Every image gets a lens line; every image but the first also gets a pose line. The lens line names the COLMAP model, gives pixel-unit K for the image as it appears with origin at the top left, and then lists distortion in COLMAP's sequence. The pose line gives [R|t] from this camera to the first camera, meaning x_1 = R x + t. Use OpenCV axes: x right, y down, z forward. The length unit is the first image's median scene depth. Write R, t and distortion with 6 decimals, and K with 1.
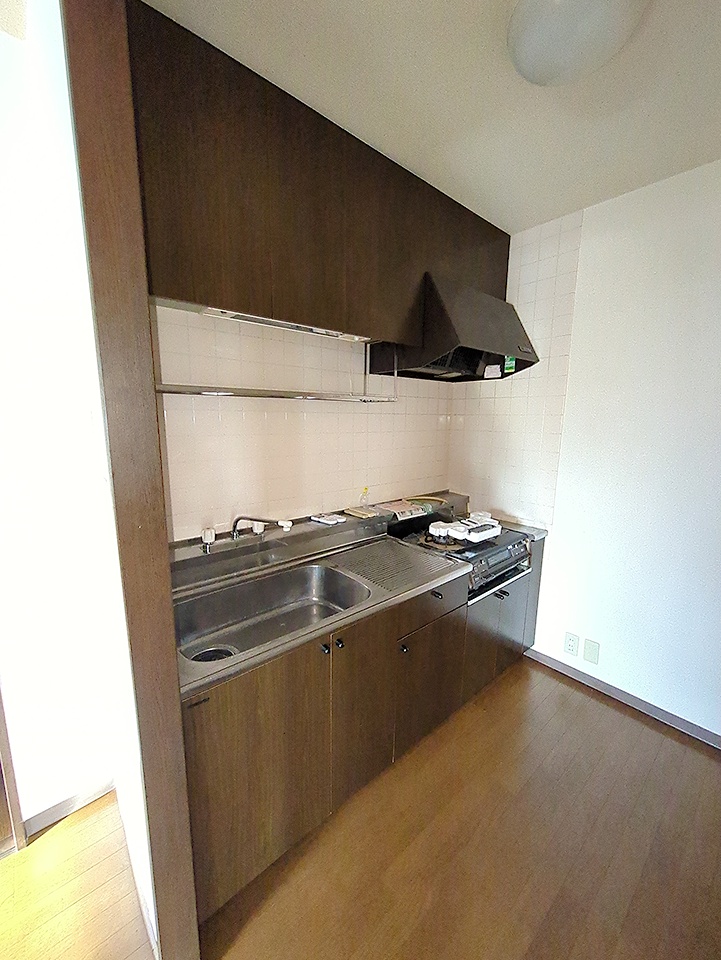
lens RADIAL K [[376.5, 0, 361.5], [0, 376.5, 483.2], [0, 0, 1]] dist [-0.000002, 0.000033]
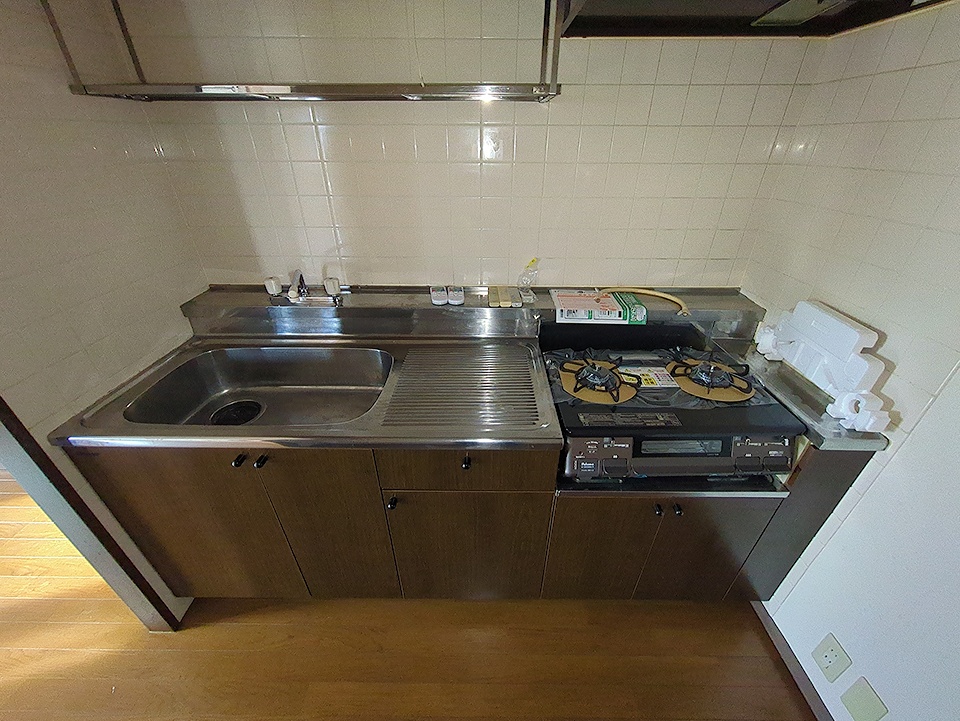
lens RADIAL K [[388.9, 0, 479.7], [0, 388.9, 362.9], [0, 0, 1]] dist [-0.002128, -0.000144]
pose [[0.743796, 0.328577, -0.582070, 0.390362], [-0.105400, 0.917593, 0.383294, -0.070246], [0.660045, -0.223743, 0.717133, 0.429319]]
